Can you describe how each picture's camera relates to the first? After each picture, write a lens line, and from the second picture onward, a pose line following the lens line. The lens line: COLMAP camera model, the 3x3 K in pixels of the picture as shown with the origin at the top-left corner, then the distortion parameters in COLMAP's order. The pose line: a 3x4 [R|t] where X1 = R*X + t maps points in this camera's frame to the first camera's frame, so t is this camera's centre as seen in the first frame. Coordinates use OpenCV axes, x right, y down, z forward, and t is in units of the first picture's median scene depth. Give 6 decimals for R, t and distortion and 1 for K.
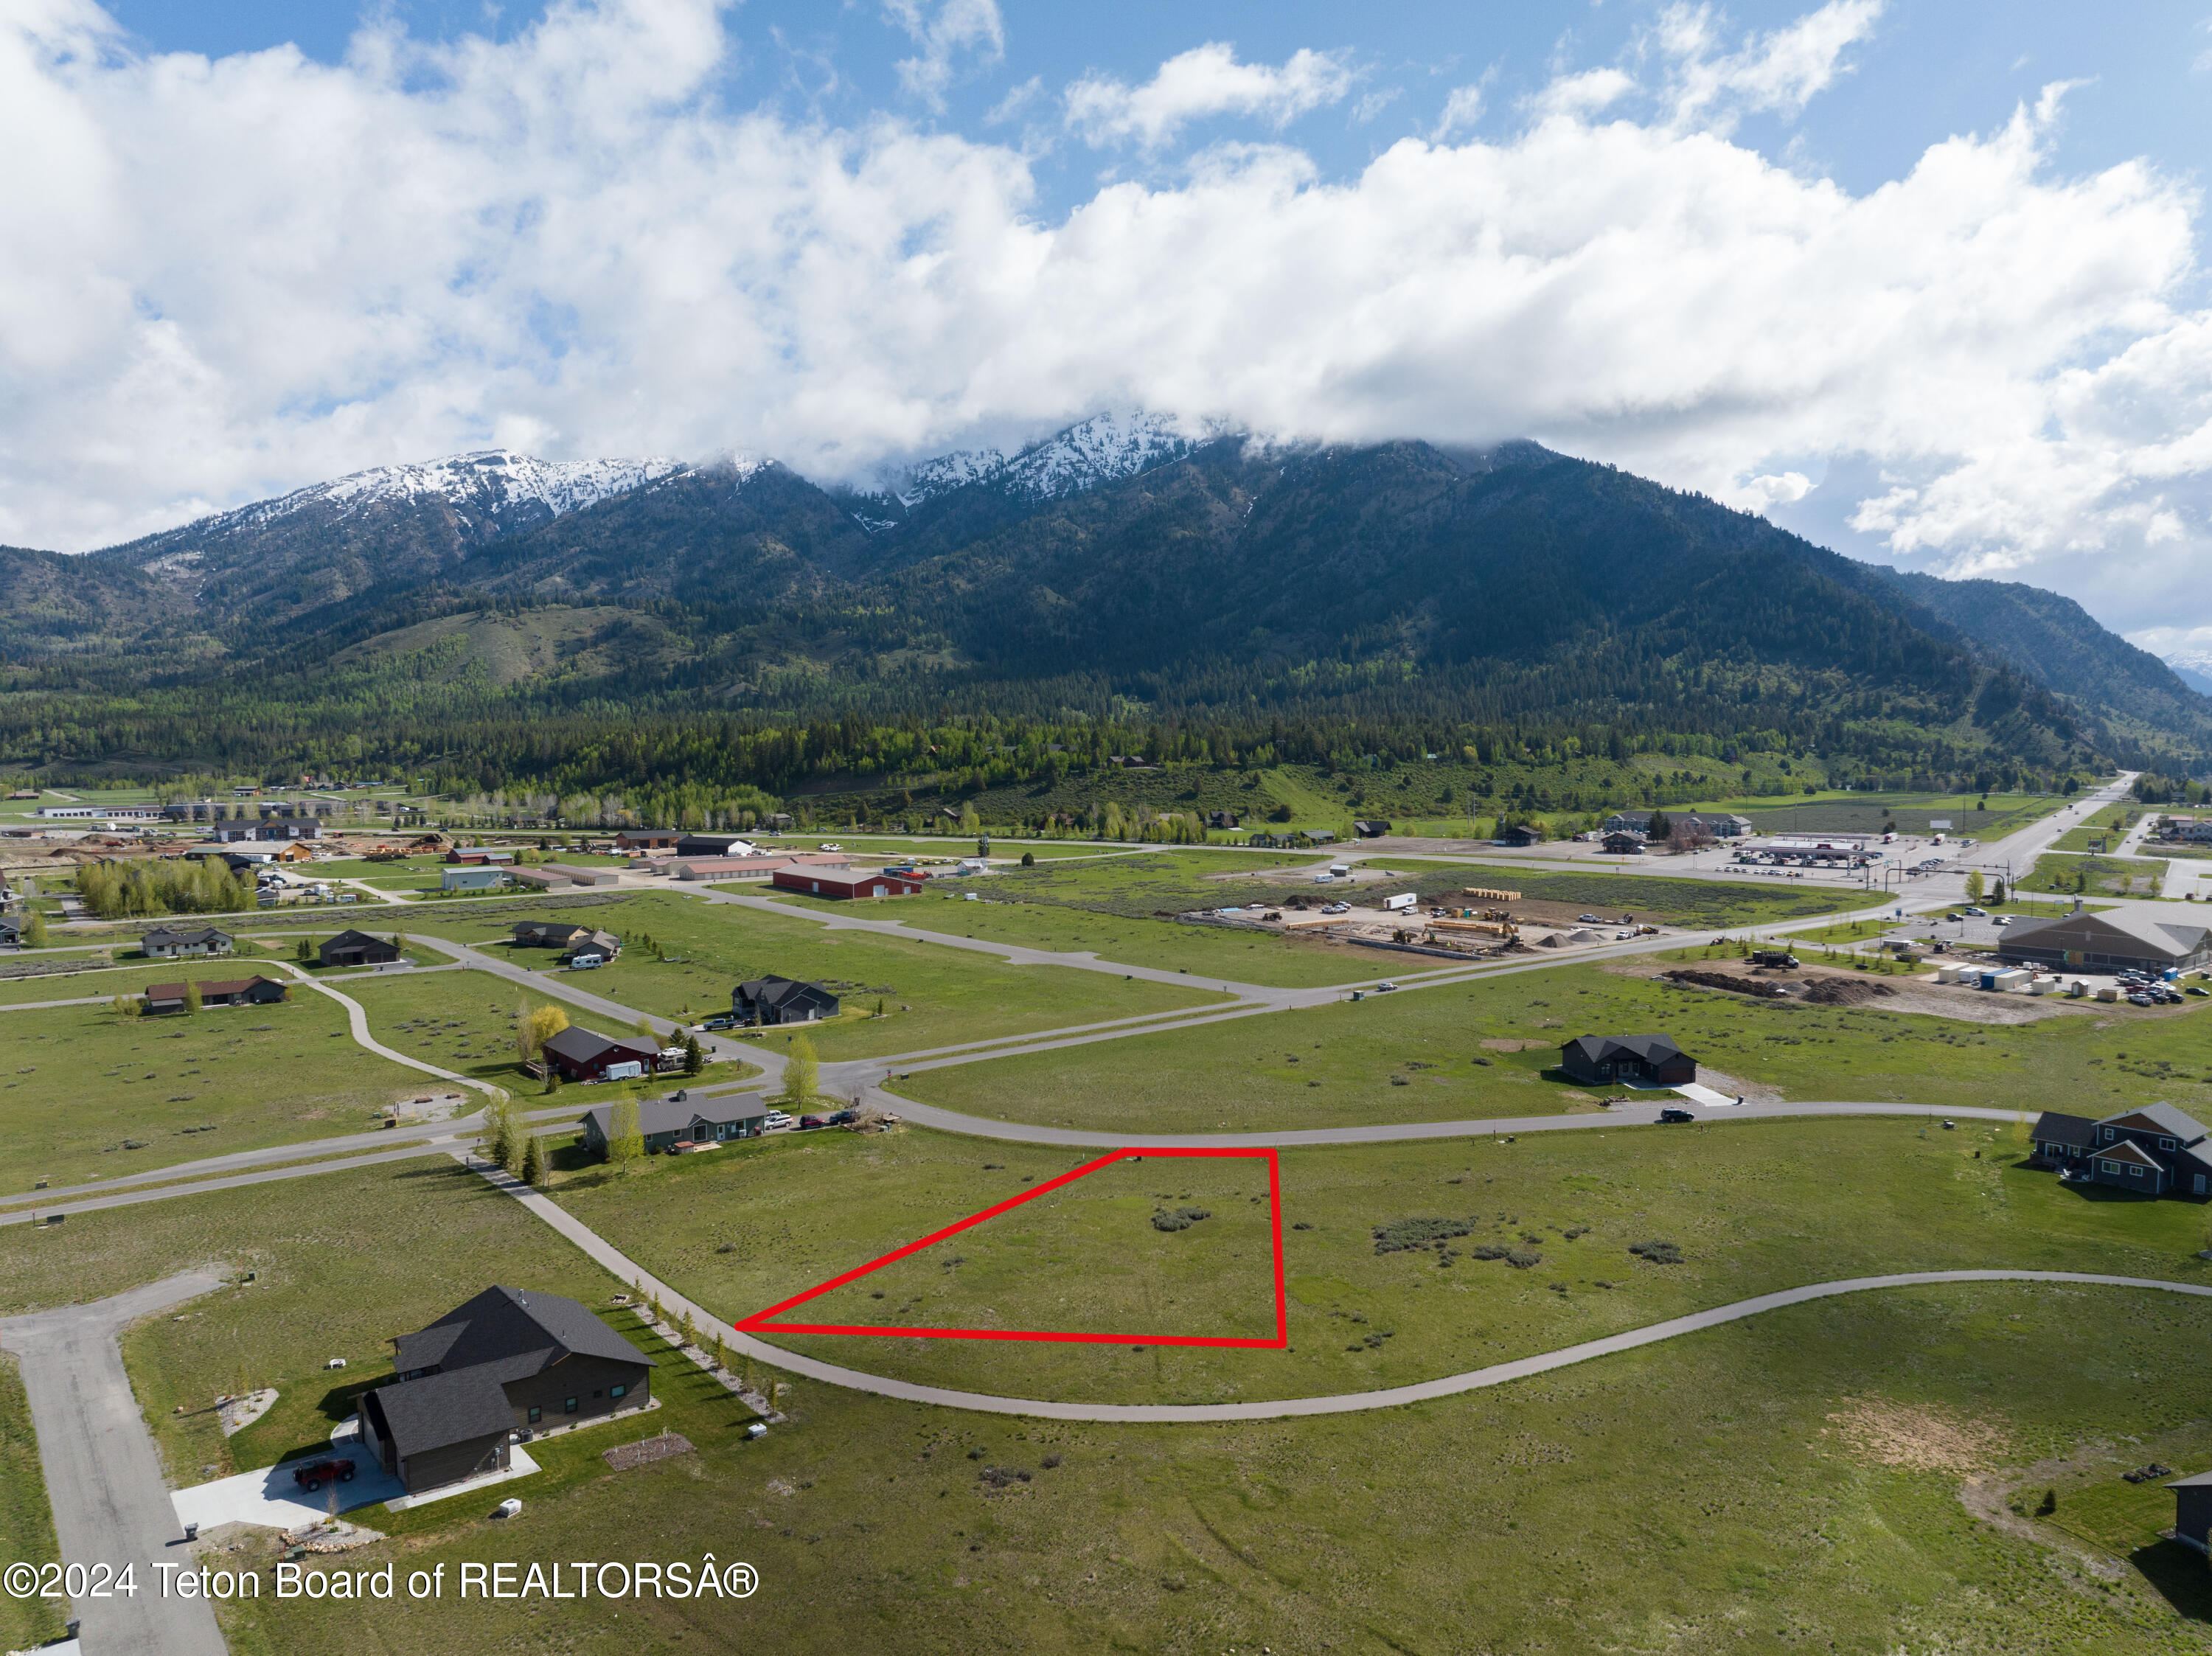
lens RADIAL K [[1564.4, 0, 1123.3], [0, 1564.4, 798.4], [0, 0, 1]] dist [-0.042745, -0.004160]
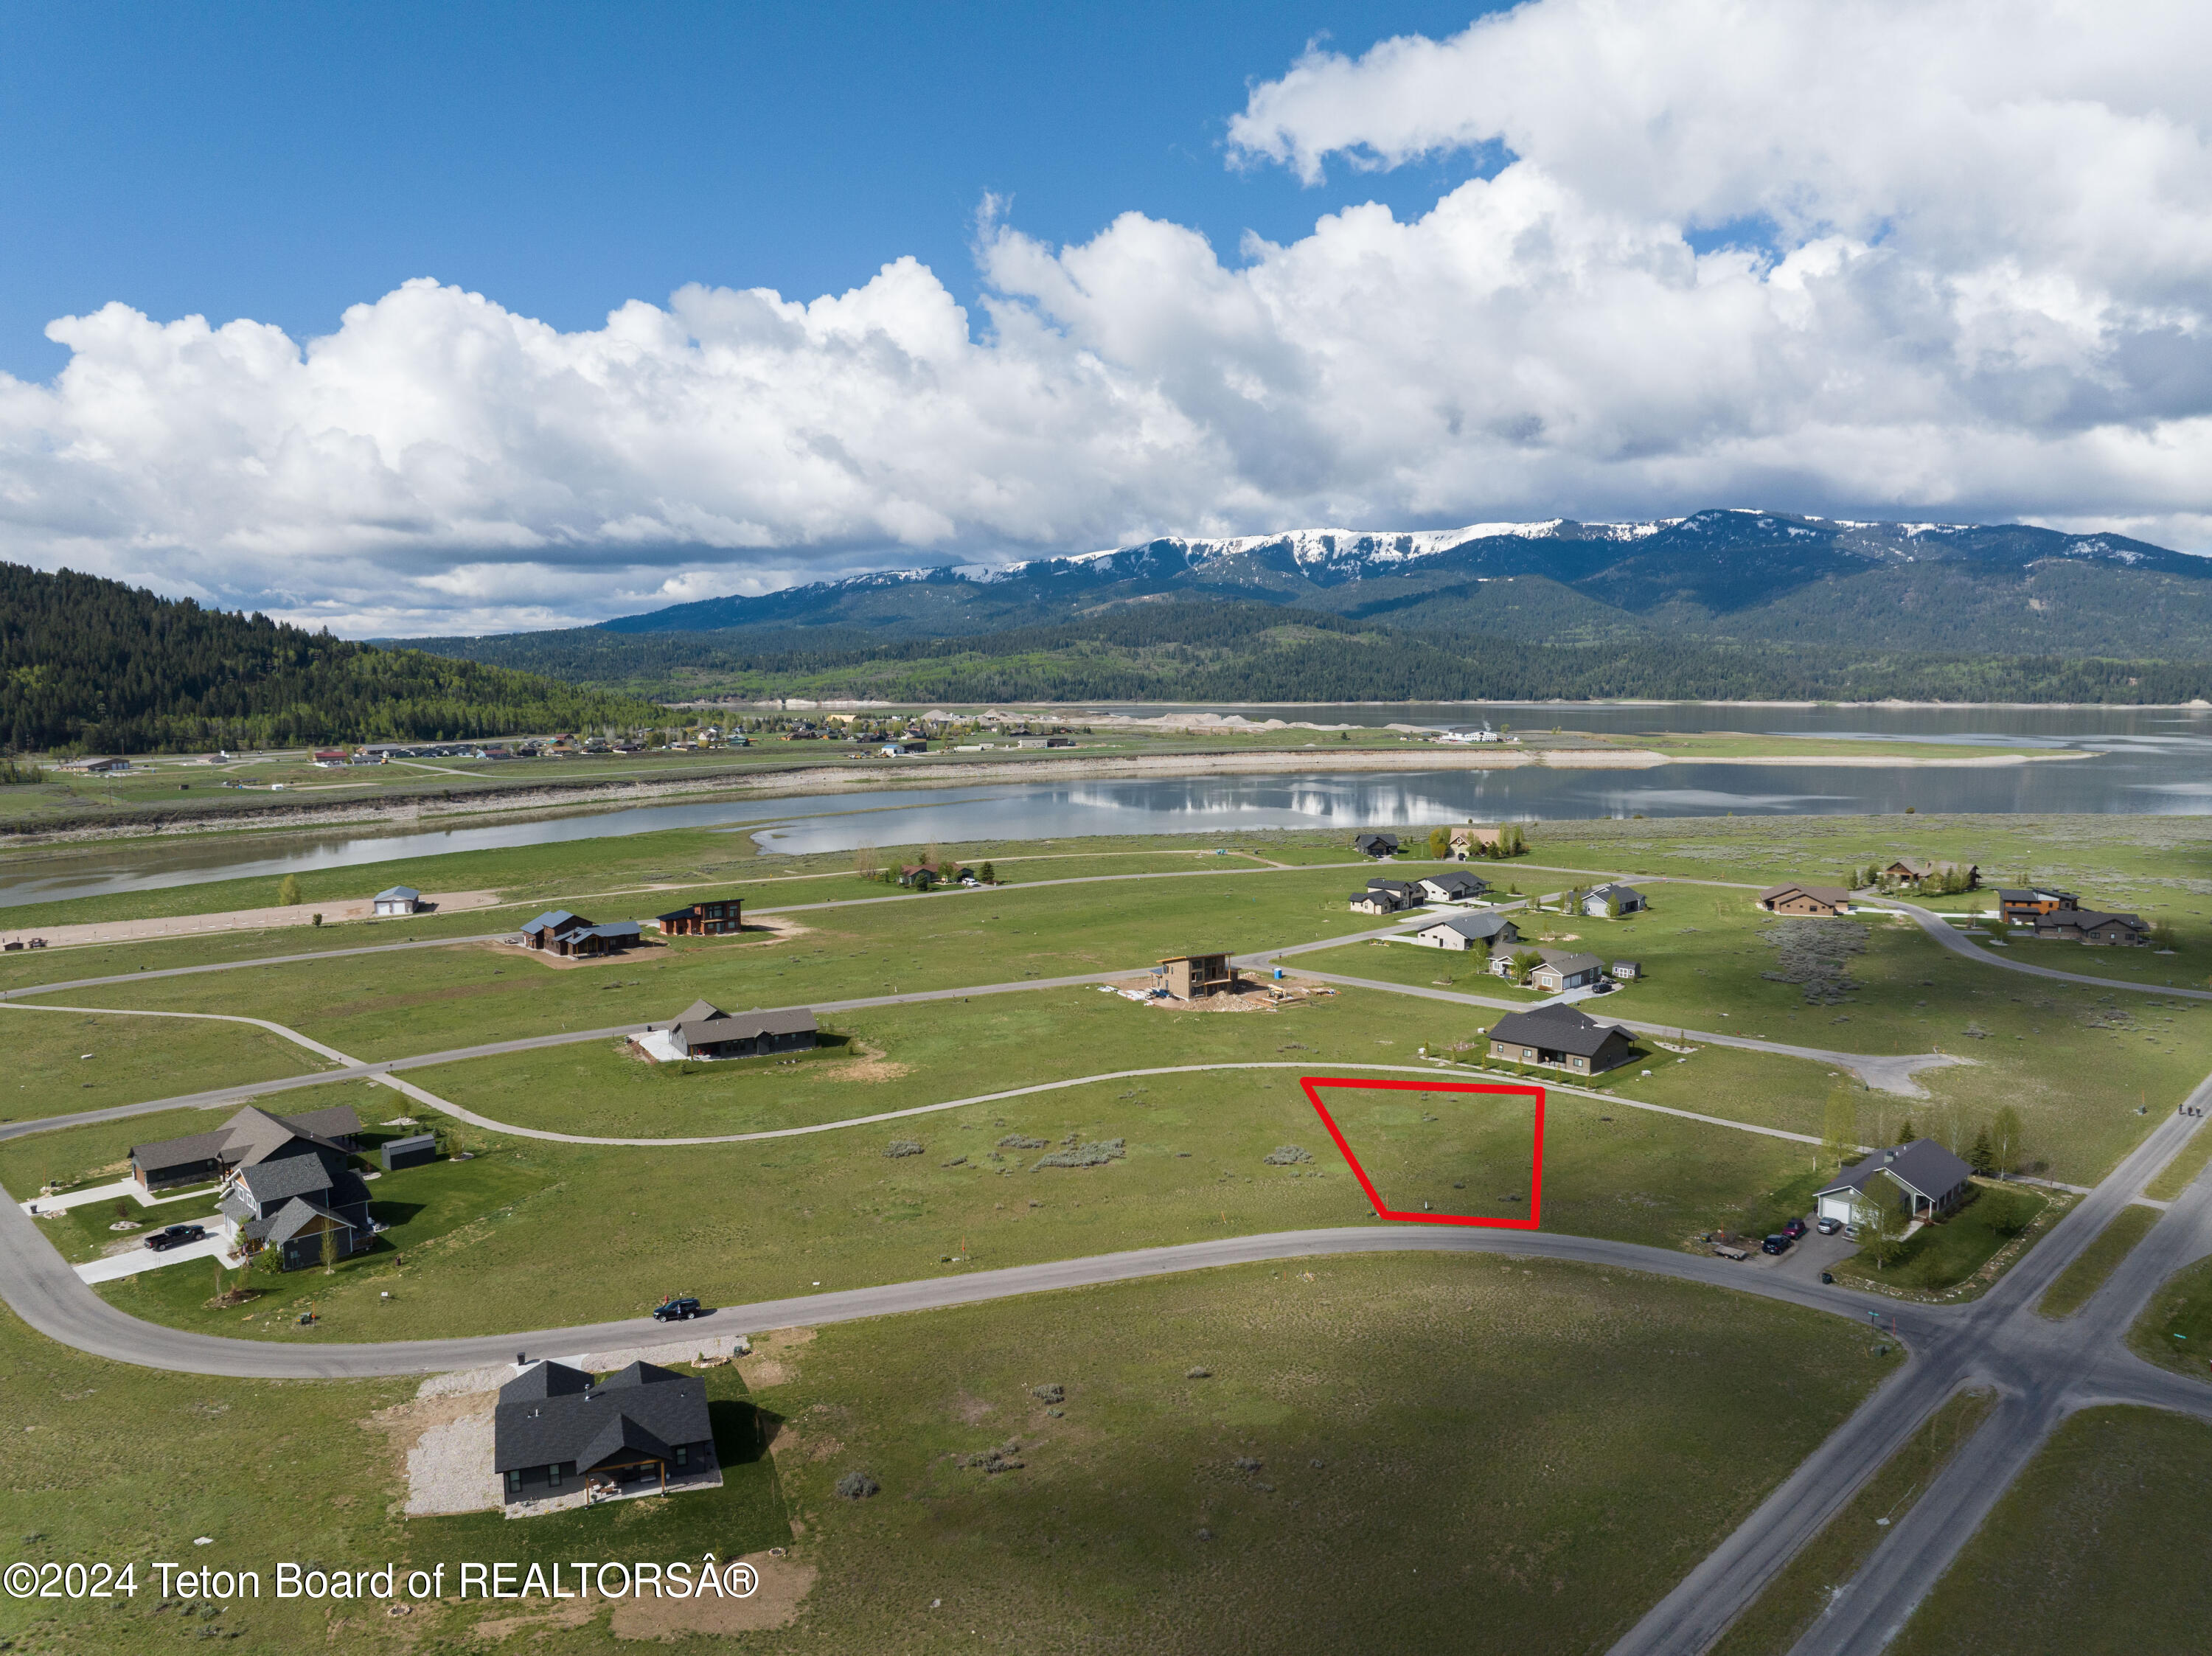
lens RADIAL K [[1564.4, 0, 1123.3], [0, 1564.4, 798.4], [0, 0, 1]] dist [-0.042745, -0.004160]
pose [[-0.992501, 0.014352, -0.121394, 0.053472], [-0.001140, 0.991954, 0.126593, -0.025937], [0.122235, 0.125782, -0.984499, 0.378507]]
